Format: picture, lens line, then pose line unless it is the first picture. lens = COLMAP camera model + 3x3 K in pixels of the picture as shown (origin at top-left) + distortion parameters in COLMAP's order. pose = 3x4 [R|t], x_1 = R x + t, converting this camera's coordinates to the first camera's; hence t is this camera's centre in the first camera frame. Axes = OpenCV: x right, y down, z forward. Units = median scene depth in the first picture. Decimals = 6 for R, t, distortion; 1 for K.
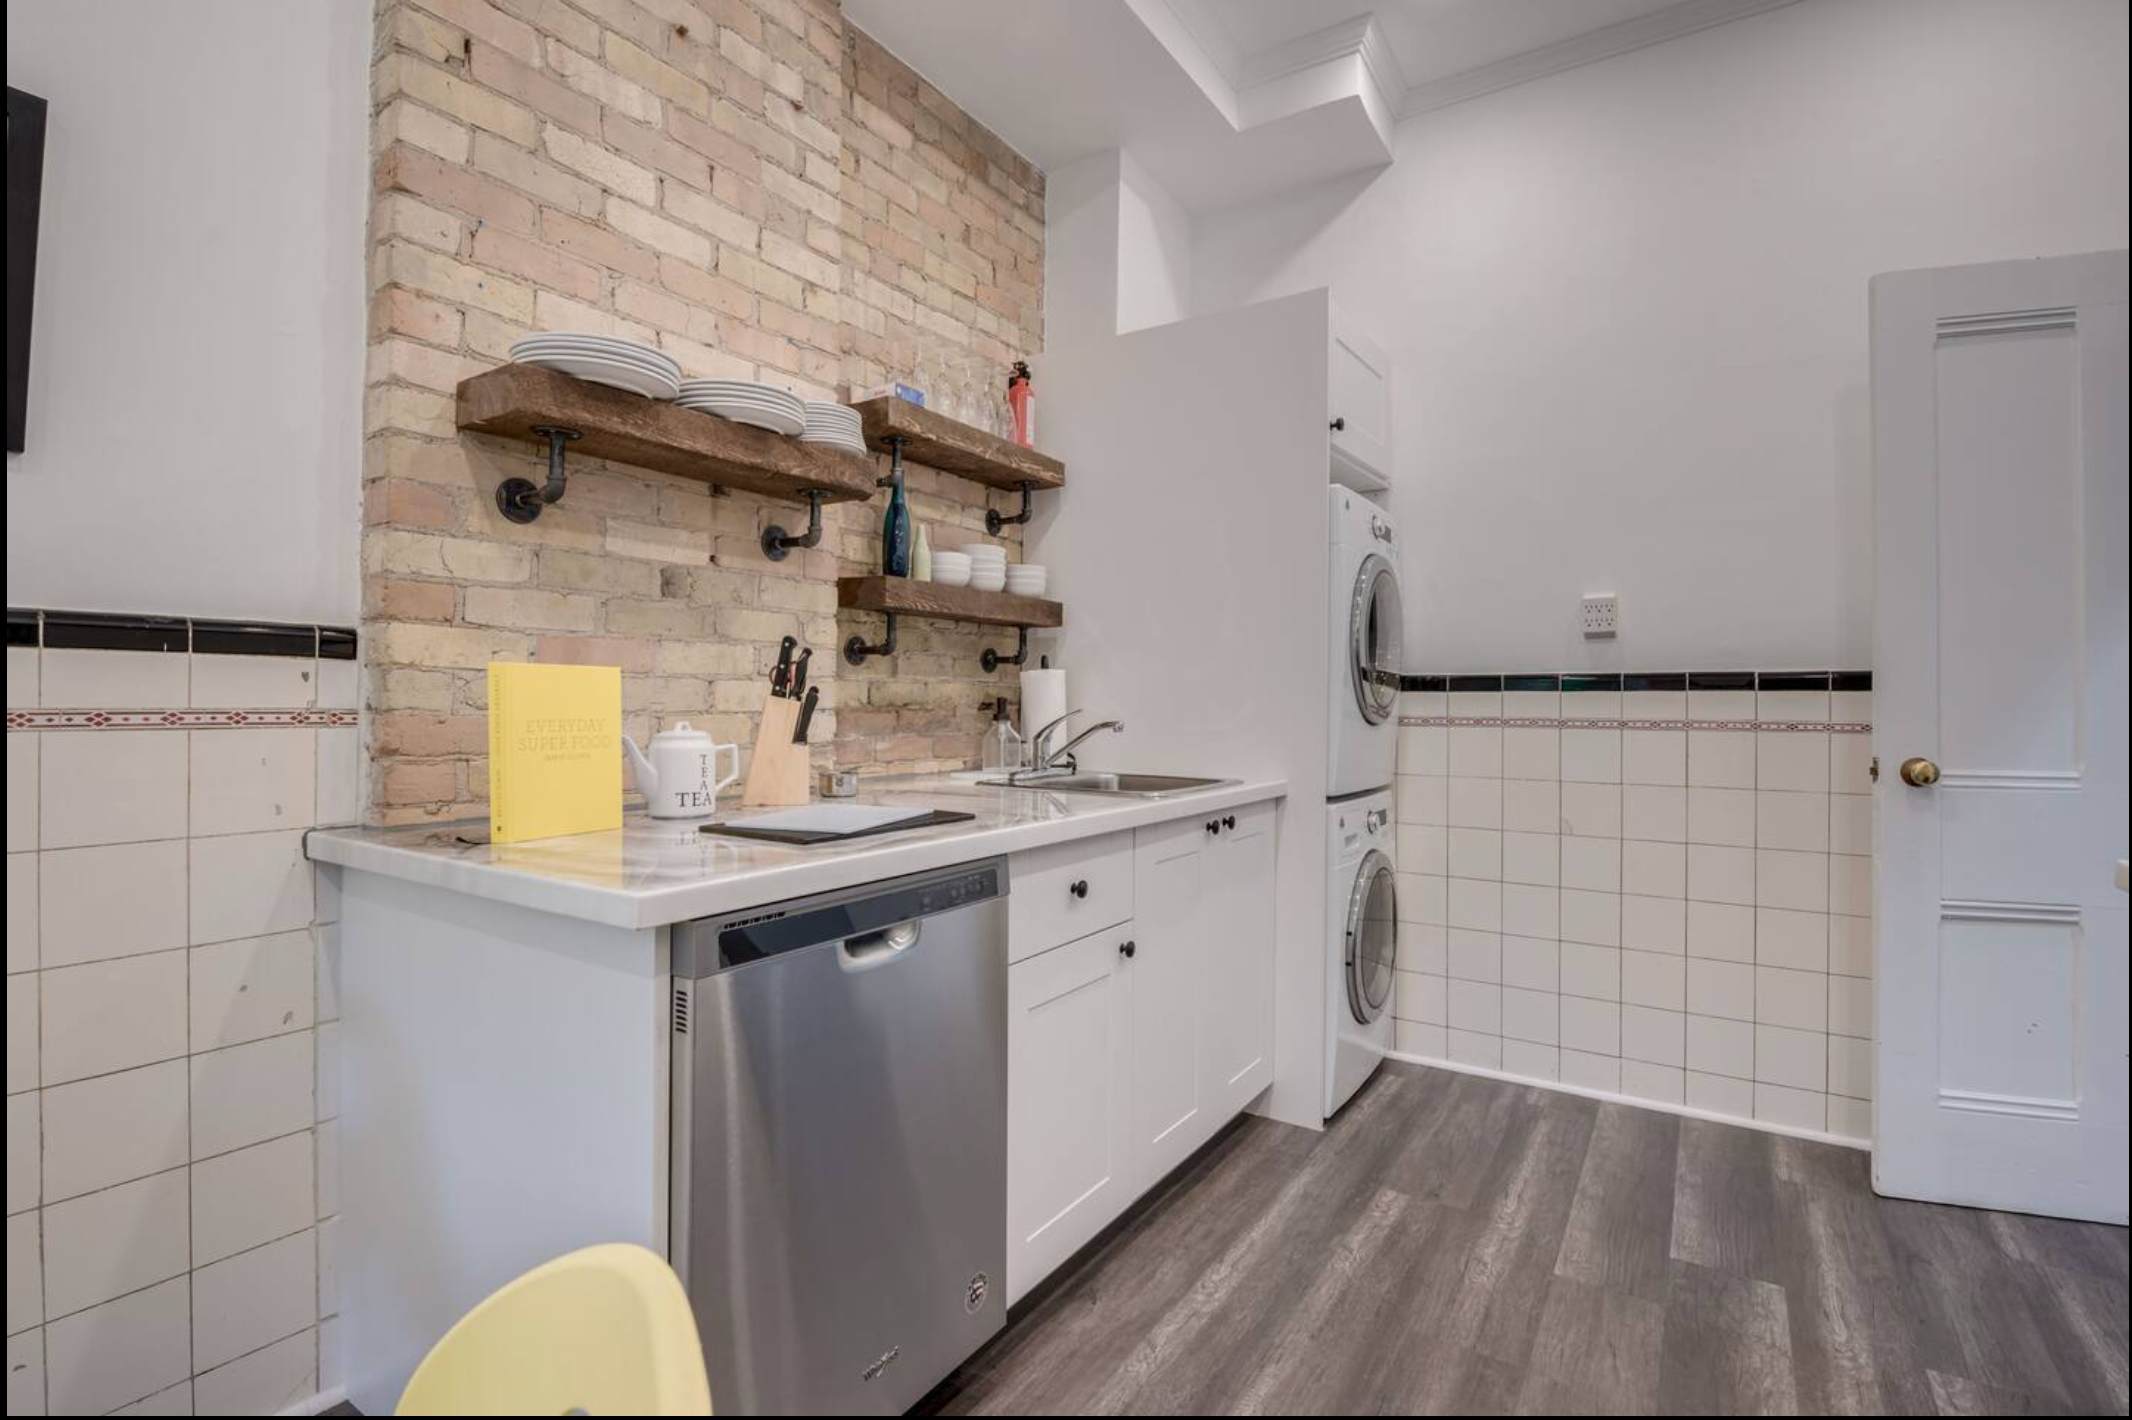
lens RADIAL K [[947.1, 0, 1066.0], [0, 947.1, 710.0], [0, 0, 1]] dist [-0.005087, -0.008058]
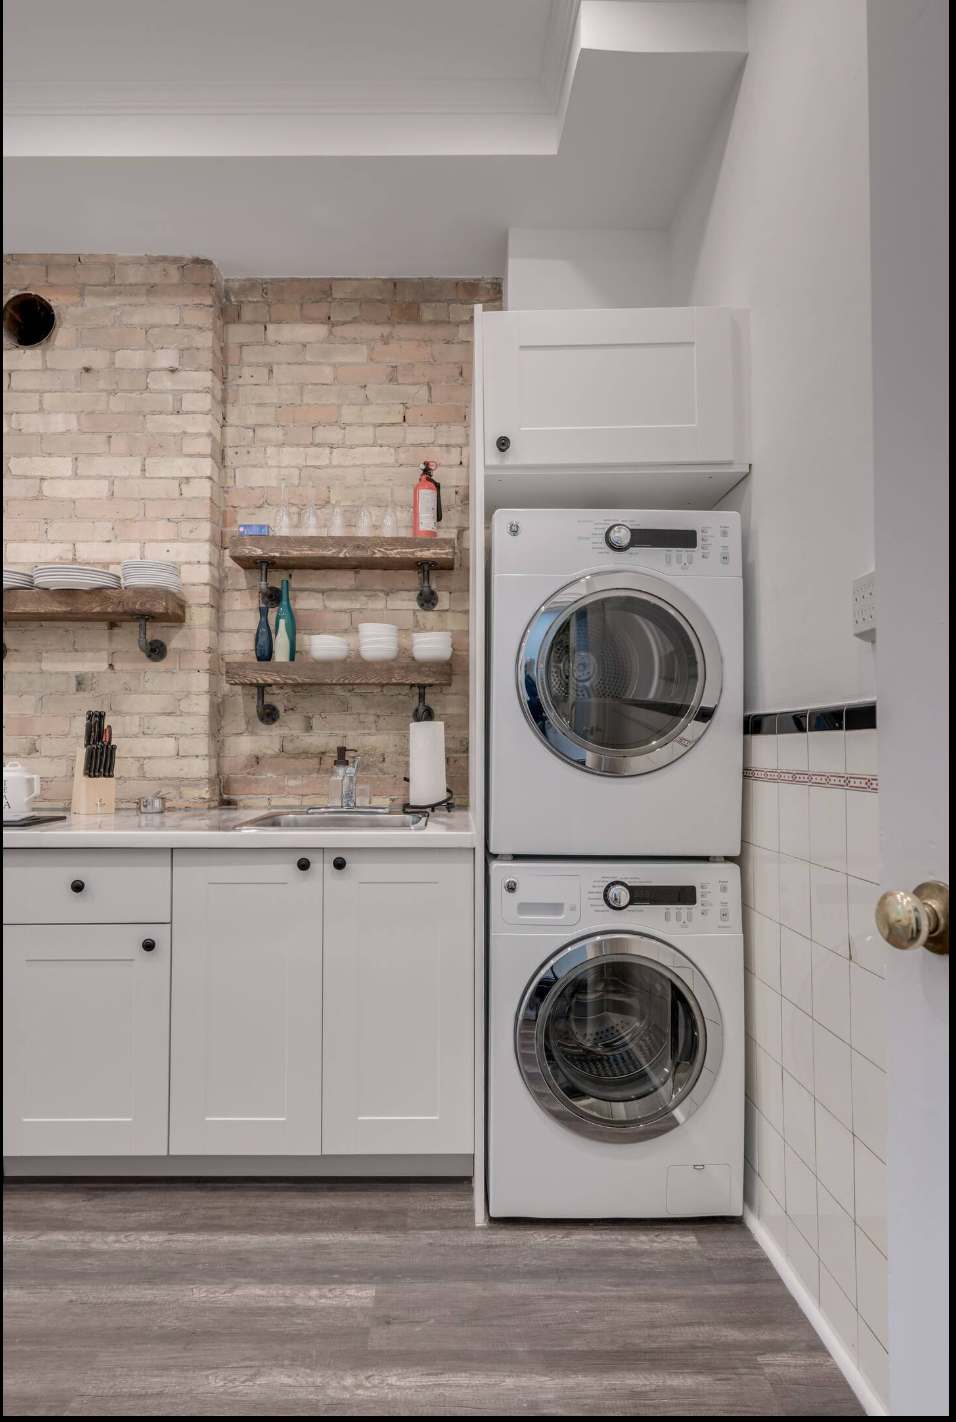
lens RADIAL K [[812.9, 0, 474.8], [0, 812.9, 727.9], [0, 0, 1]] dist [0.004526, -0.000362]
pose [[0.579523, -0.026160, -0.814536, 1.114975], [-0.004825, 0.999357, -0.035528, -0.001394], [0.814942, 0.024519, 0.579024, 0.655077]]
